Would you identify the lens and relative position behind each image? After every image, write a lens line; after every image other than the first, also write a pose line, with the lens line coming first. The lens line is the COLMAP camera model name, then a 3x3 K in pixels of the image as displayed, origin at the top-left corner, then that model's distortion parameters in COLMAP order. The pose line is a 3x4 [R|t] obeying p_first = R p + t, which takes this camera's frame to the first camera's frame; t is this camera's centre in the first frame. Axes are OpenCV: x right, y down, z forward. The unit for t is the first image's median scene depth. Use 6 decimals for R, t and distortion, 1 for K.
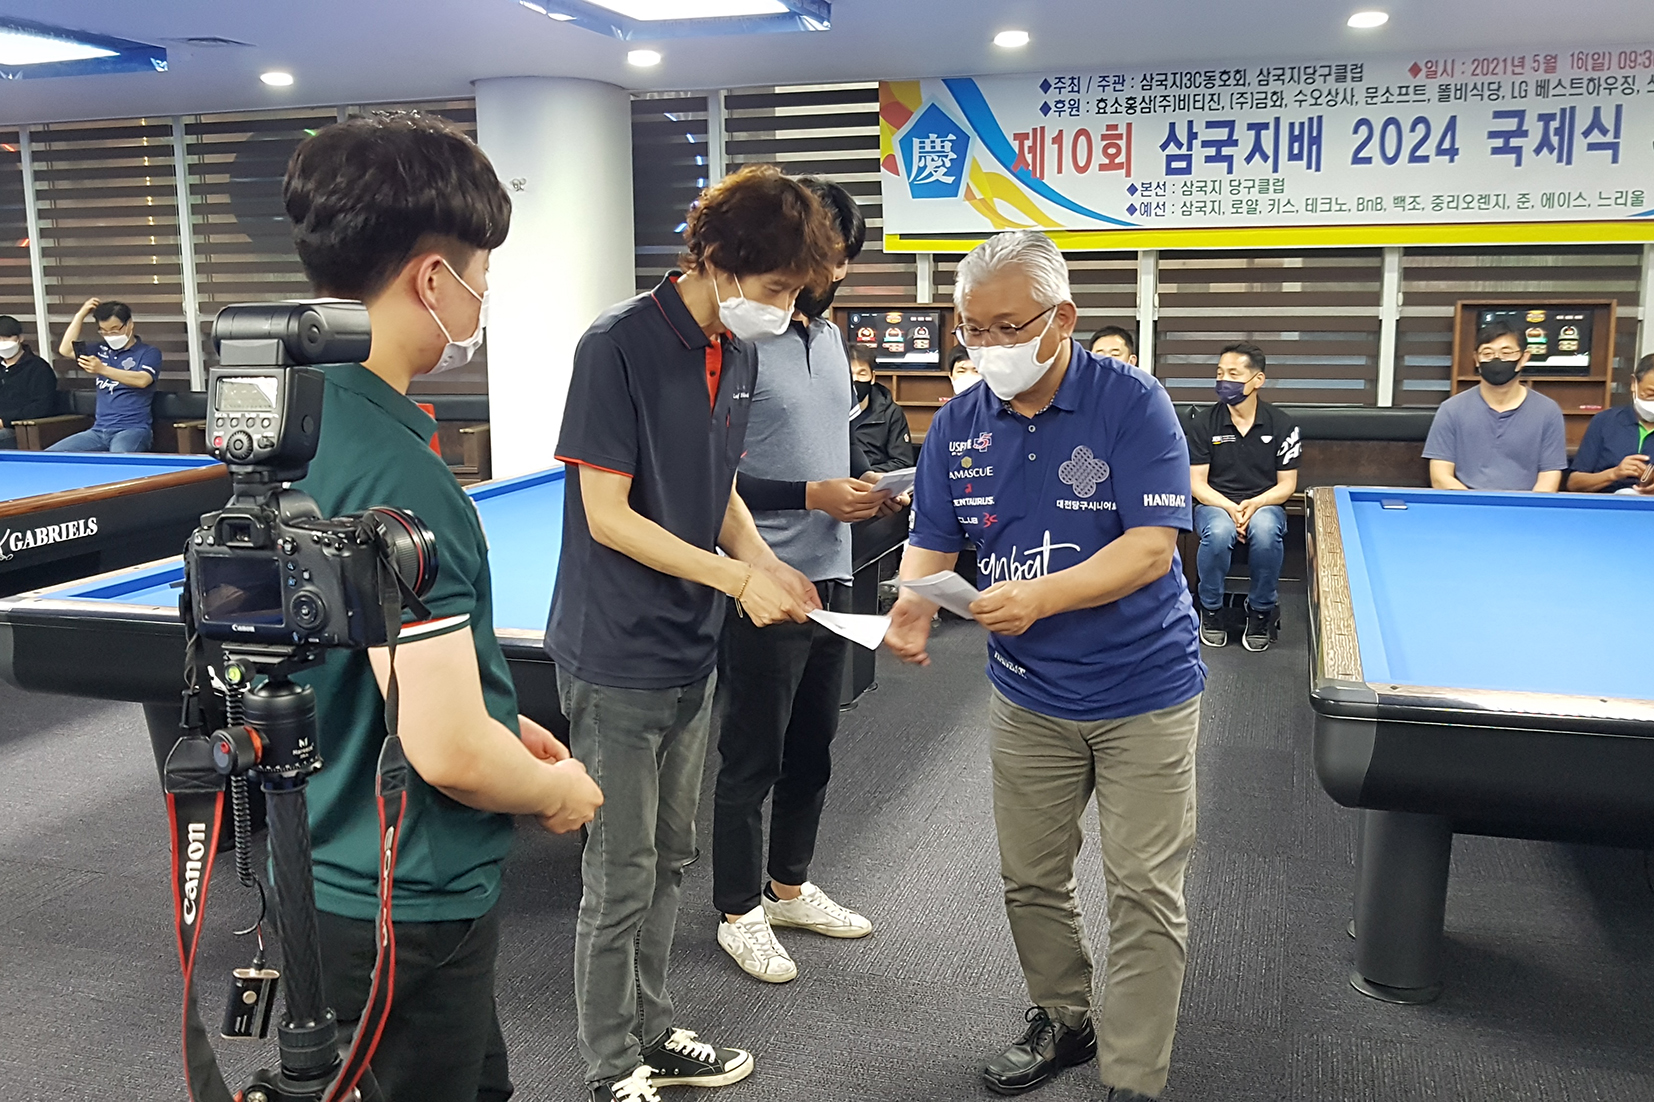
lens RADIAL K [[1462.0, 0, 830.8], [0, 1462.0, 547.7], [0, 0, 1]] dist [-0.007048, -0.027922]
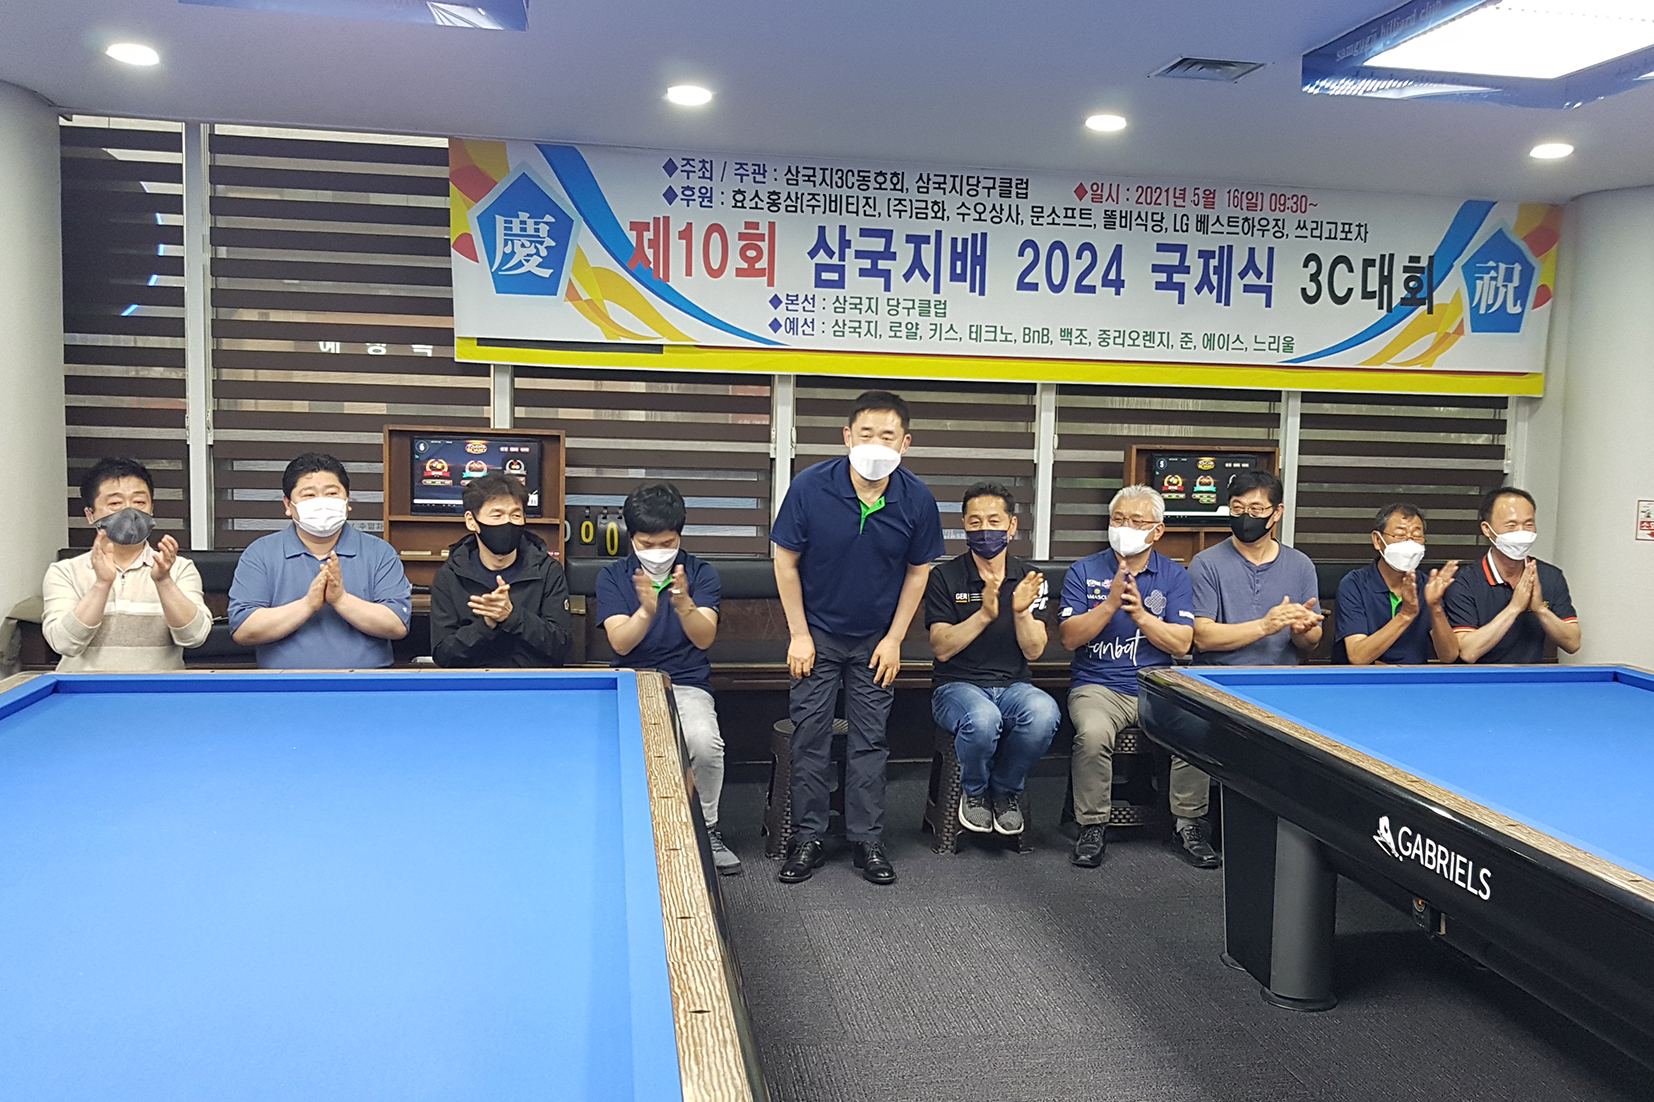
lens RADIAL K [[1462.0, 0, 849.2], [0, 1462.0, 556.8], [0, 0, 1]] dist [-0.007048, -0.027922]
pose [[0.888261, -0.010636, 0.459216, -0.141906], [0.044136, 0.997082, -0.062280, -0.047947], [-0.457214, 0.075589, 0.886139, 0.261582]]
